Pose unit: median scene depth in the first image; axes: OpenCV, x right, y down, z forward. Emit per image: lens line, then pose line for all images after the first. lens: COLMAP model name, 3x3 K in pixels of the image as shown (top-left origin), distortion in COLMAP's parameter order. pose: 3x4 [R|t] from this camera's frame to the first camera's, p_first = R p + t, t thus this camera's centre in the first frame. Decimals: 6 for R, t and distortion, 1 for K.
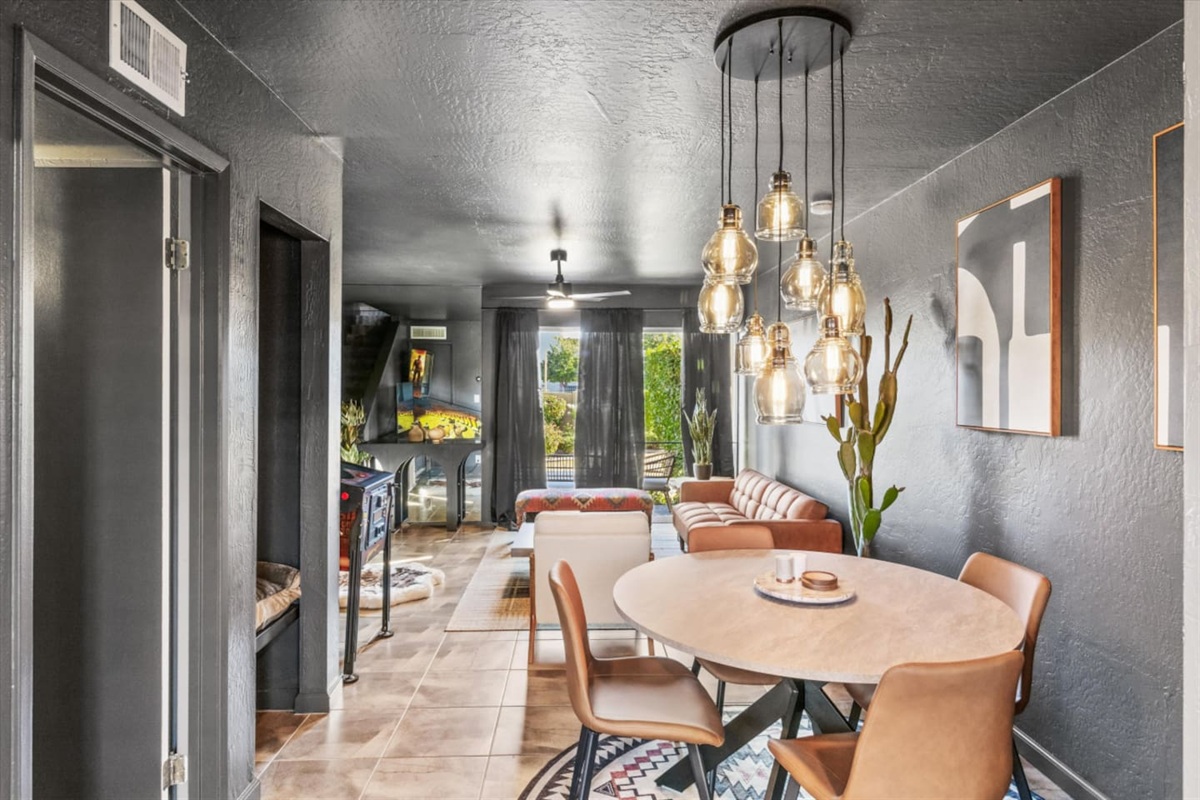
lens RADIAL K [[736.5, 0, 614.8], [0, 736.5, 393.2], [0, 0, 1]] dist [0.001076, -0.002596]
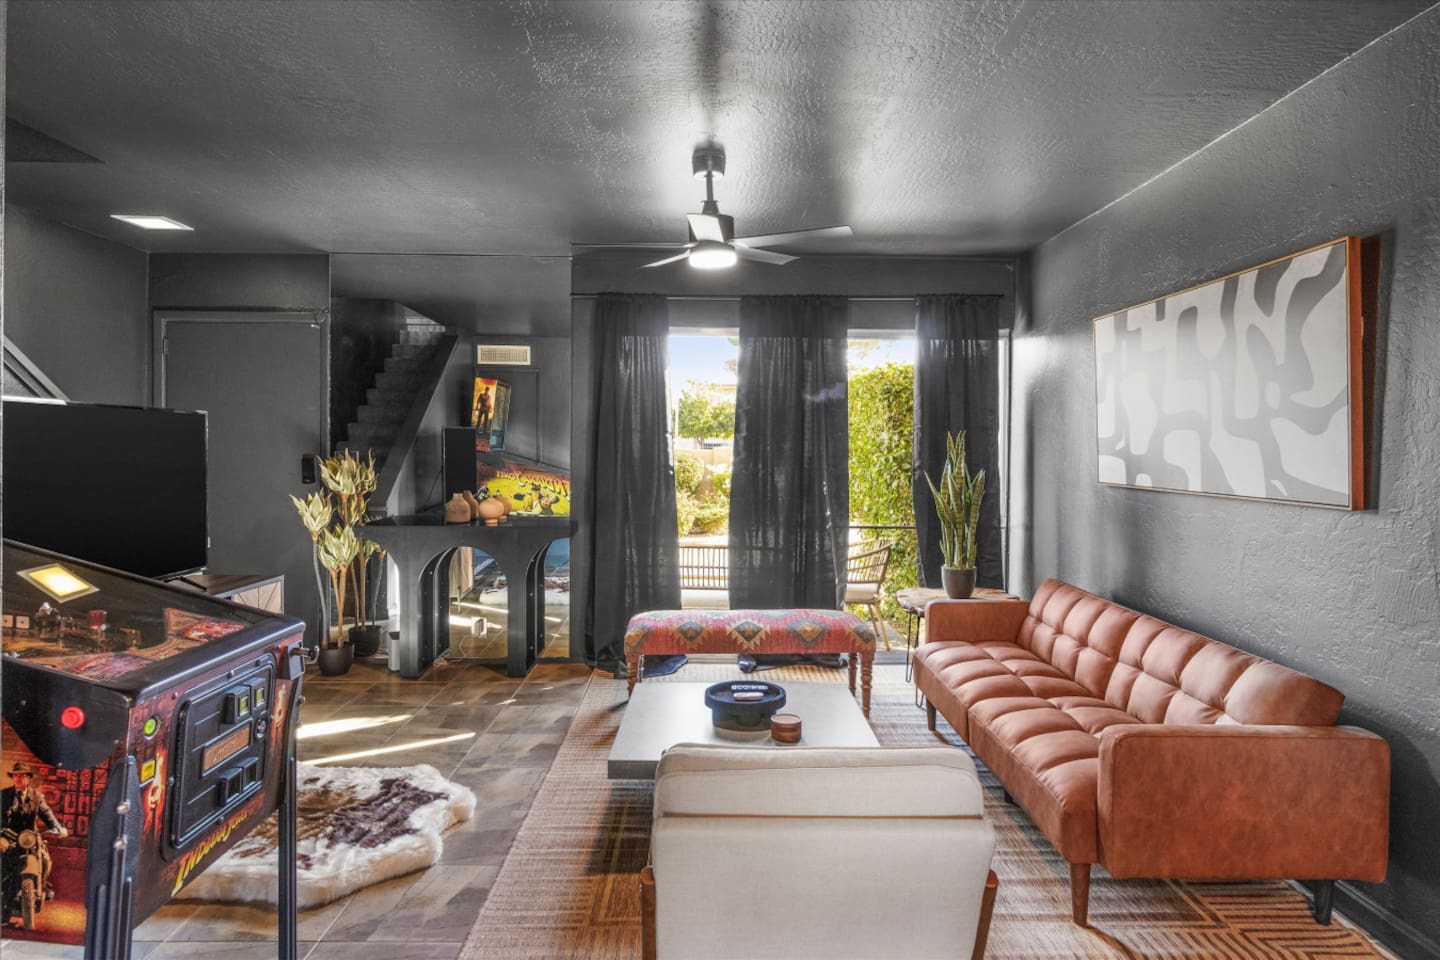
lens RADIAL K [[883.9, 0, 737.8], [0, 883.9, 471.9], [0, 0, 1]] dist [0.001076, -0.002596]
pose [[0.999704, 0.006810, -0.023354, -0.031914], [-0.006353, 0.999788, 0.019588, 0.010658], [0.023482, -0.019434, 0.999535, 0.305183]]
